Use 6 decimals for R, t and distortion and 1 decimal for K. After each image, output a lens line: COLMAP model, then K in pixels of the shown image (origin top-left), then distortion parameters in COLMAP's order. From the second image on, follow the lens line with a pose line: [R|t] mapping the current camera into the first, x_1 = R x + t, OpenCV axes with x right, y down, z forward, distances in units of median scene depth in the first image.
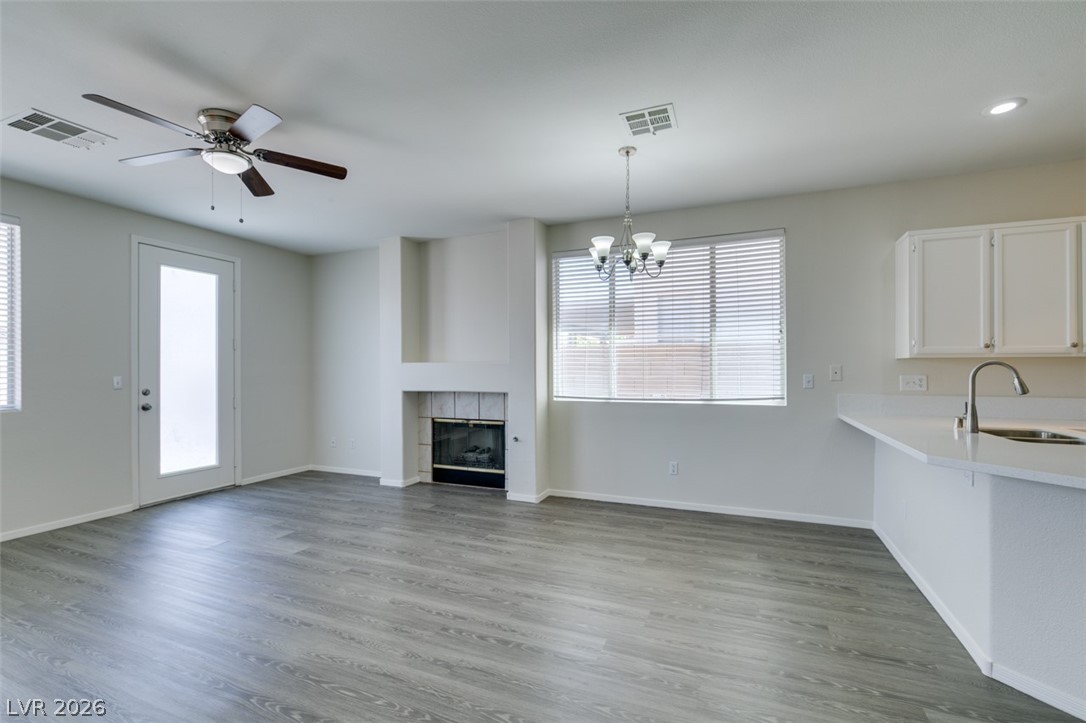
lens RADIAL K [[485.1, 0, 540.4], [0, 485.1, 367.9], [0, 0, 1]] dist [0.003998, -0.001424]
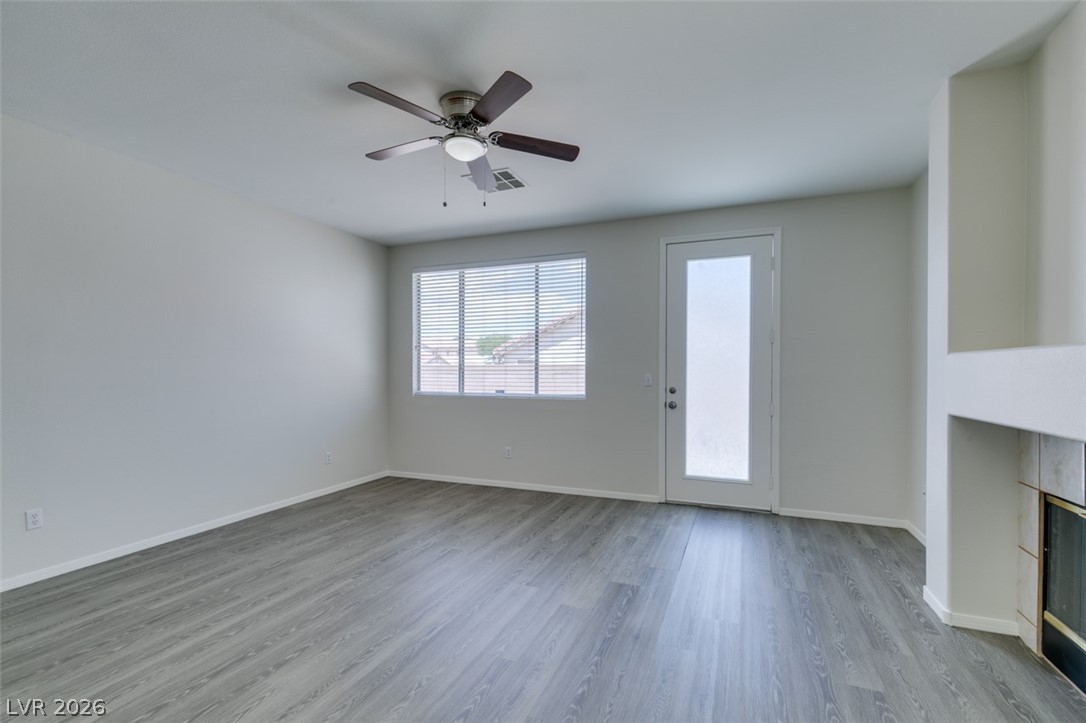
lens RADIAL K [[485.1, 0, 544.4], [0, 485.1, 375.7], [0, 0, 1]] dist [0.003998, -0.001424]
pose [[0.020074, 0.015359, -0.999681, 0.196121], [0.001991, 0.999879, 0.015403, 0.003733], [0.999797, -0.002300, 0.020041, 0.723659]]
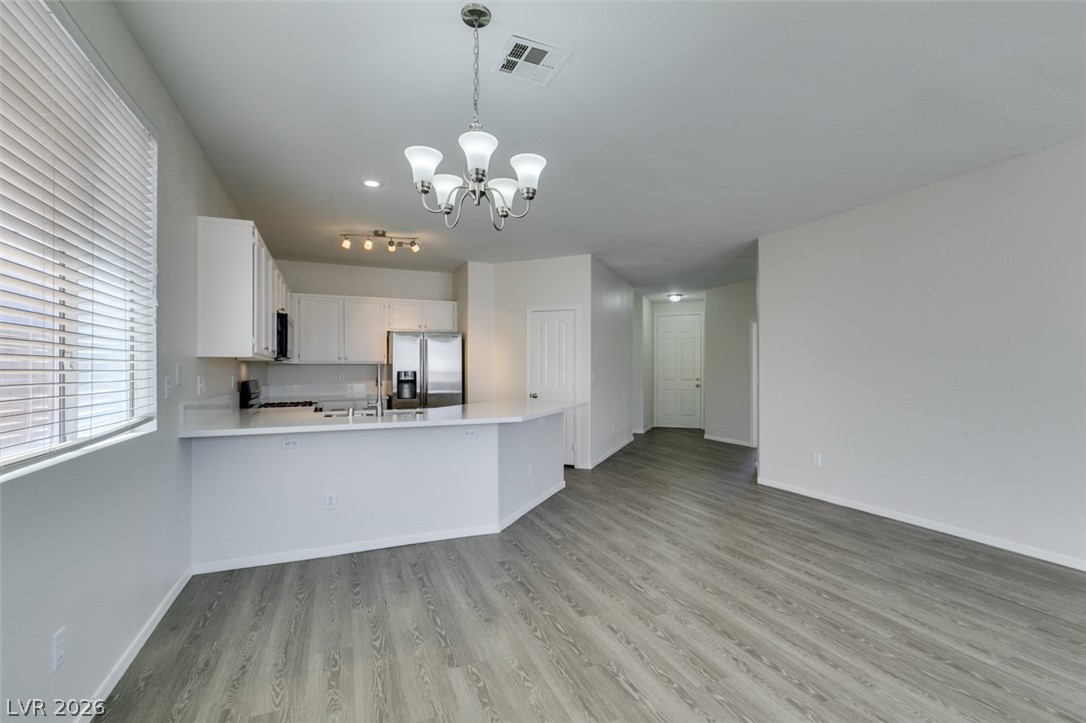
lens RADIAL K [[485.1, 0, 541.5], [0, 485.1, 366.5], [0, 0, 1]] dist [0.003998, -0.001424]
pose [[-0.720904, 0.008487, 0.692982, -0.225137], [0.001517, 0.999942, -0.010668, 0.005878], [-0.693033, -0.006639, -0.720875, 1.009183]]
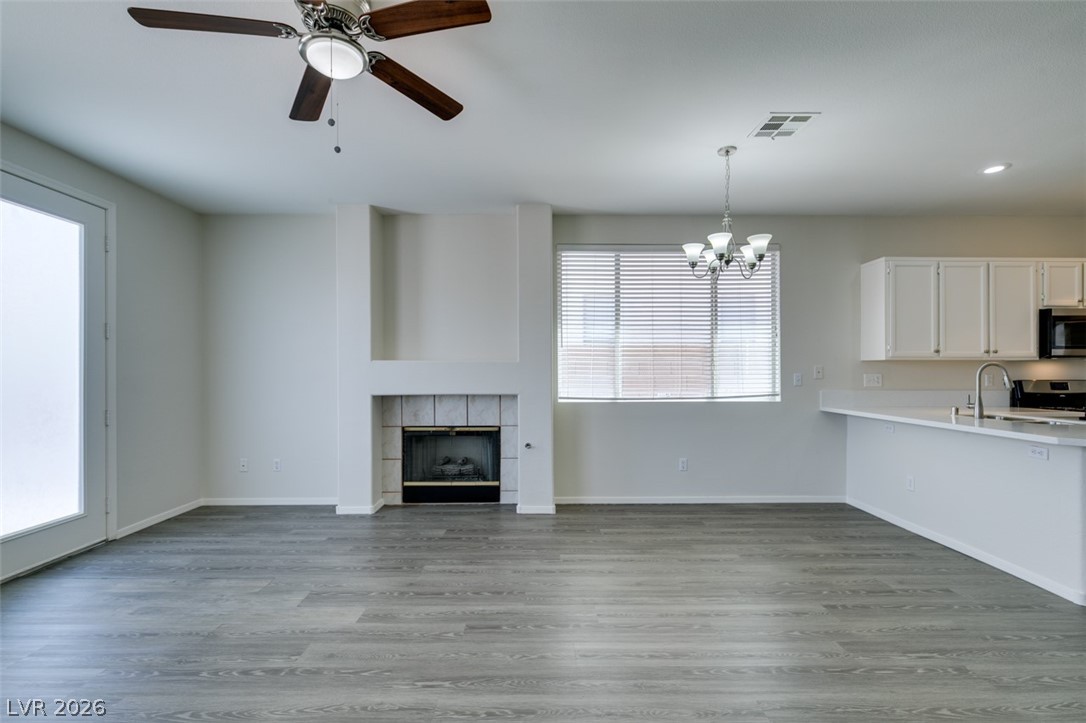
lens RADIAL K [[485.1, 0, 541.4], [0, 485.1, 366.6], [0, 0, 1]] dist [0.003998, -0.001424]
pose [[0.916750, 0.005049, 0.399428, -0.413886], [-0.003244, 0.999981, -0.005195, 0.004359], [-0.399447, 0.003467, 0.916750, 0.171762]]
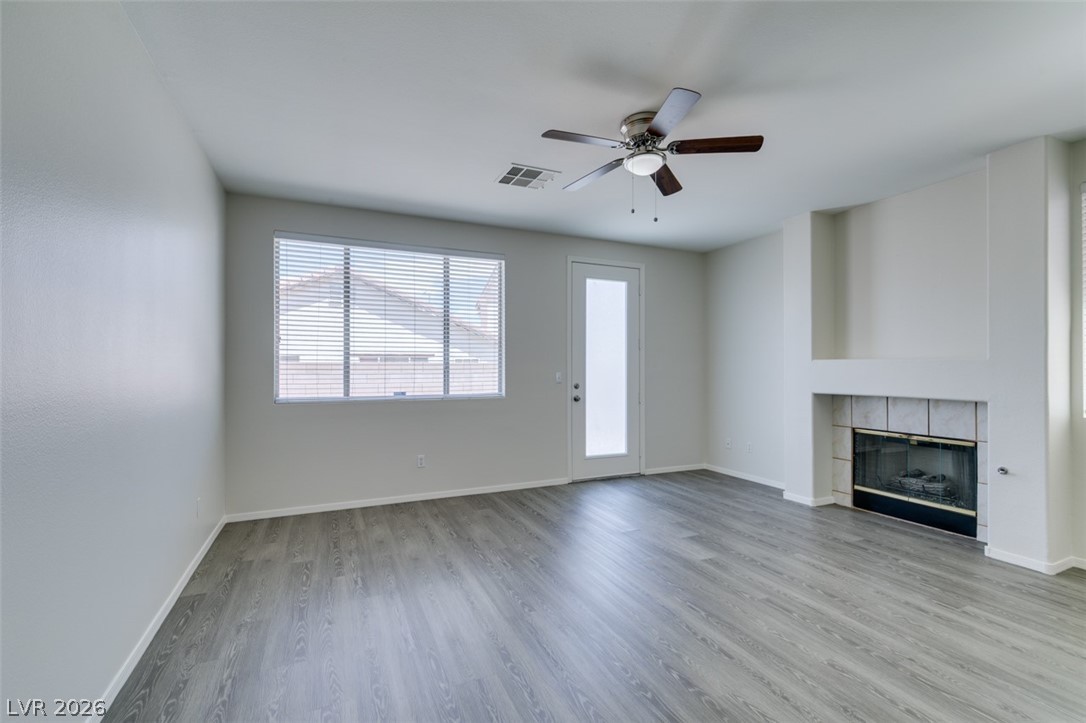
lens RADIAL K [[485.1, 0, 542.3], [0, 485.1, 365.8], [0, 0, 1]] dist [0.003998, -0.001424]
pose [[0.738919, 0.001105, -0.673794, -0.072899], [-0.001584, 0.999999, -0.000096, 0.001053], [0.673793, 0.001138, 0.738919, 0.064571]]
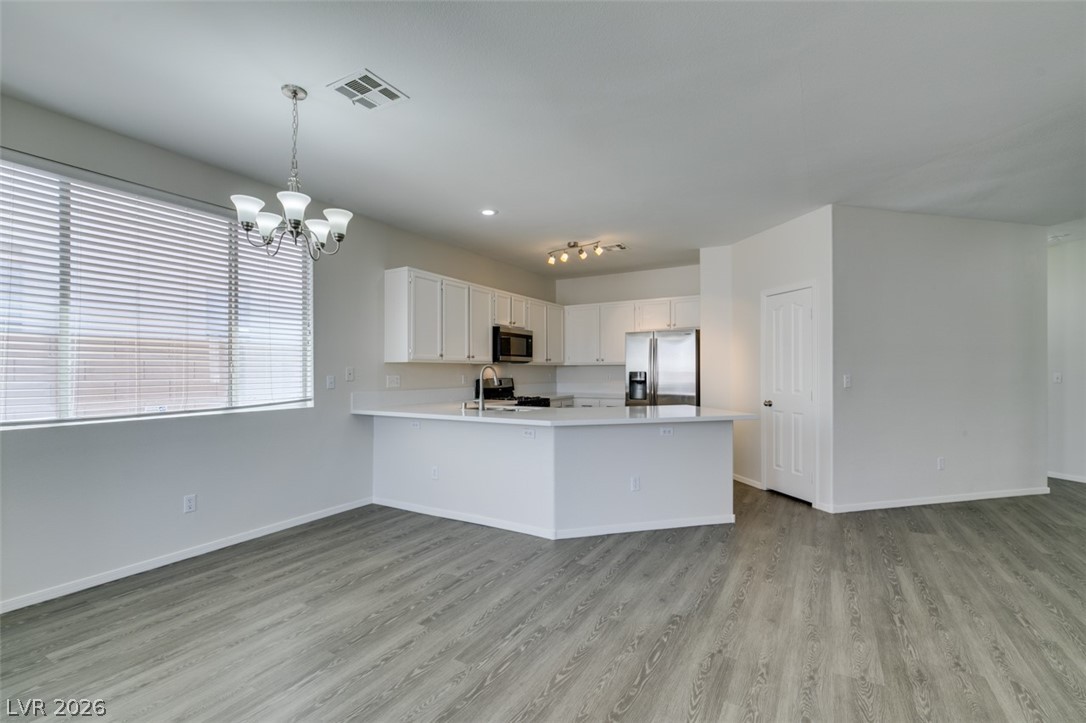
lens RADIAL K [[485.1, 0, 541.2], [0, 485.1, 366.8], [0, 0, 1]] dist [0.003998, -0.001424]
pose [[0.128399, 0.010609, 0.991666, -0.395803], [-0.000298, 0.999943, -0.010659, 0.004518], [-0.991723, 0.001073, 0.128395, 0.366948]]
